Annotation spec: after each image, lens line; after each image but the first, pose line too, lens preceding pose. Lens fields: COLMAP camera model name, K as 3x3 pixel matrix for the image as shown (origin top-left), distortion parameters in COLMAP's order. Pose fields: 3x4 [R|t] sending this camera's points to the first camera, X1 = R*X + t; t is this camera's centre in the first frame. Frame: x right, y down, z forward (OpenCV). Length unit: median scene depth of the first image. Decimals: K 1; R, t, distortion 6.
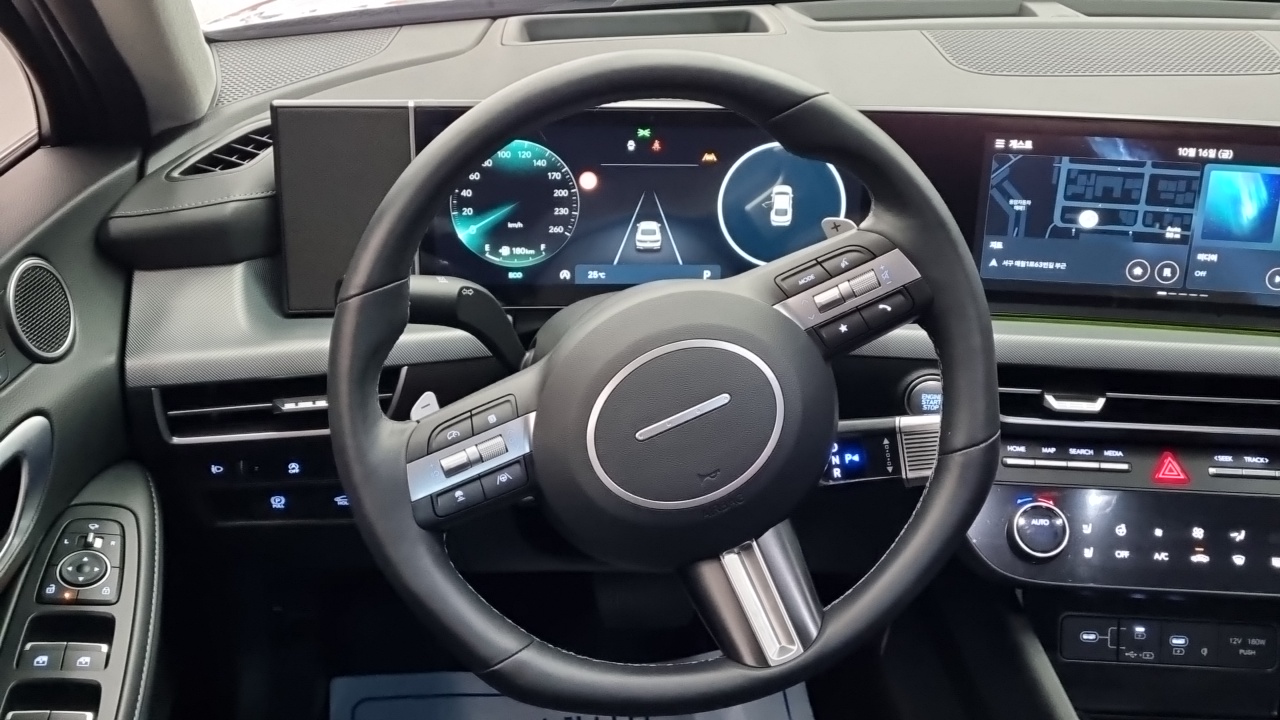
lens RADIAL K [[1426.7, 0, 633.5], [0, 1426.7, 352.5], [0, 0, 1]] dist [0.033553, 0.000000]
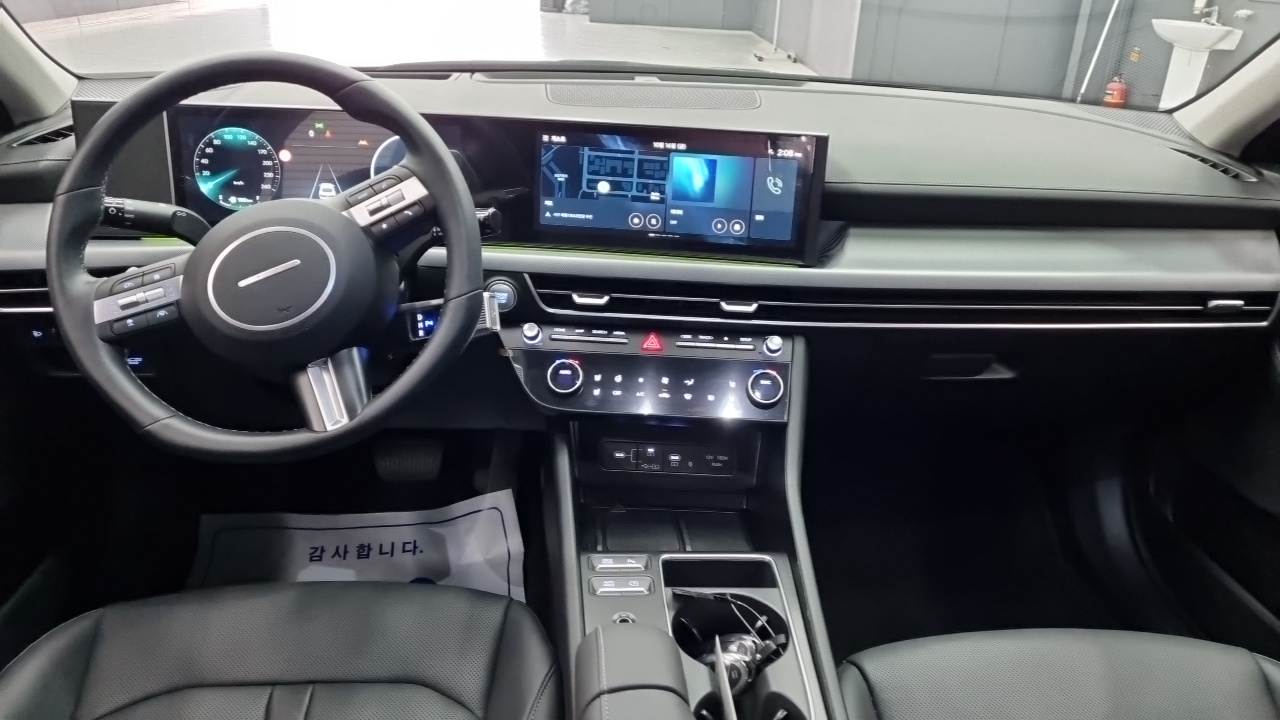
lens RADIAL K [[981.6, 0, 648.3], [0, 981.6, 358.2], [0, 0, 1]] dist [0.041882, -0.012484]
pose [[0.999571, 0.010126, 0.027487, 0.343803], [-0.009108, 0.999277, -0.036920, 0.141431], [-0.027841, 0.036654, 0.998940, -0.100176]]
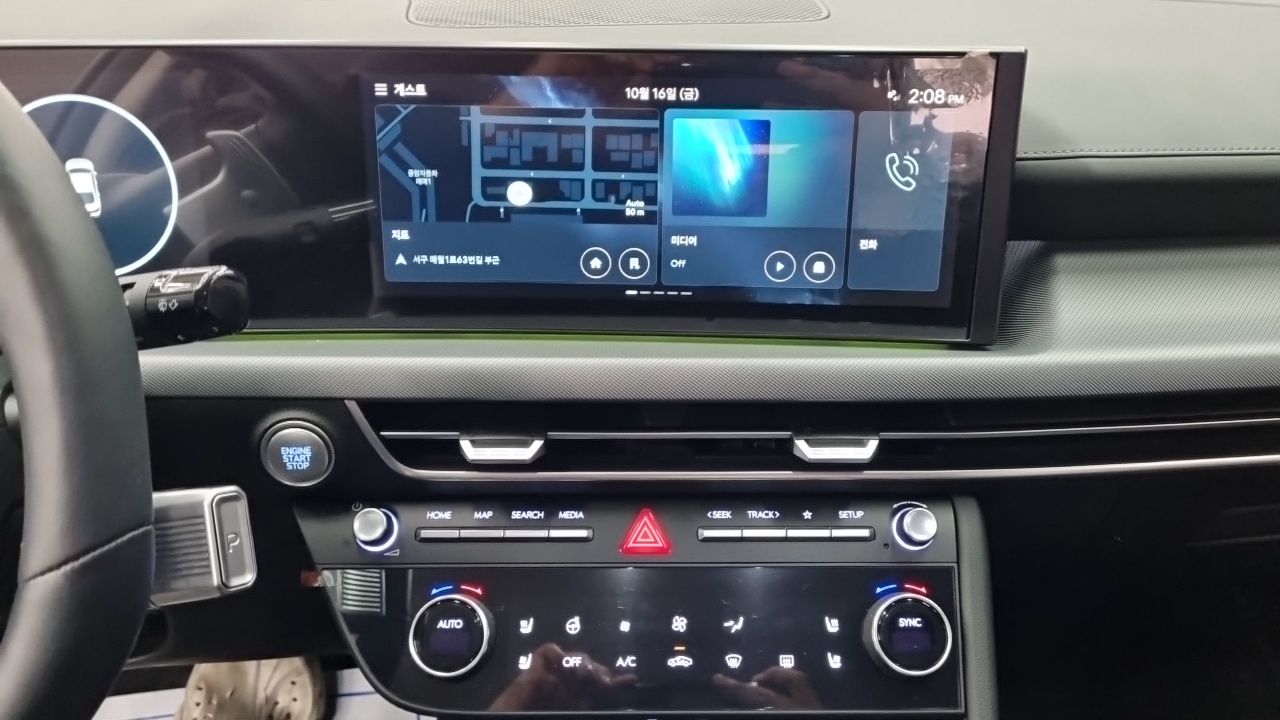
lens RADIAL K [[981.6, 0, 644.0], [0, 981.6, 355.1], [0, 0, 1]] dist [0.041882, -0.012484]
pose [[0.998003, -0.042247, 0.046956, 0.358131], [0.043611, 0.998645, -0.028394, 0.005560], [-0.045693, 0.030385, 0.998493, 0.508126]]
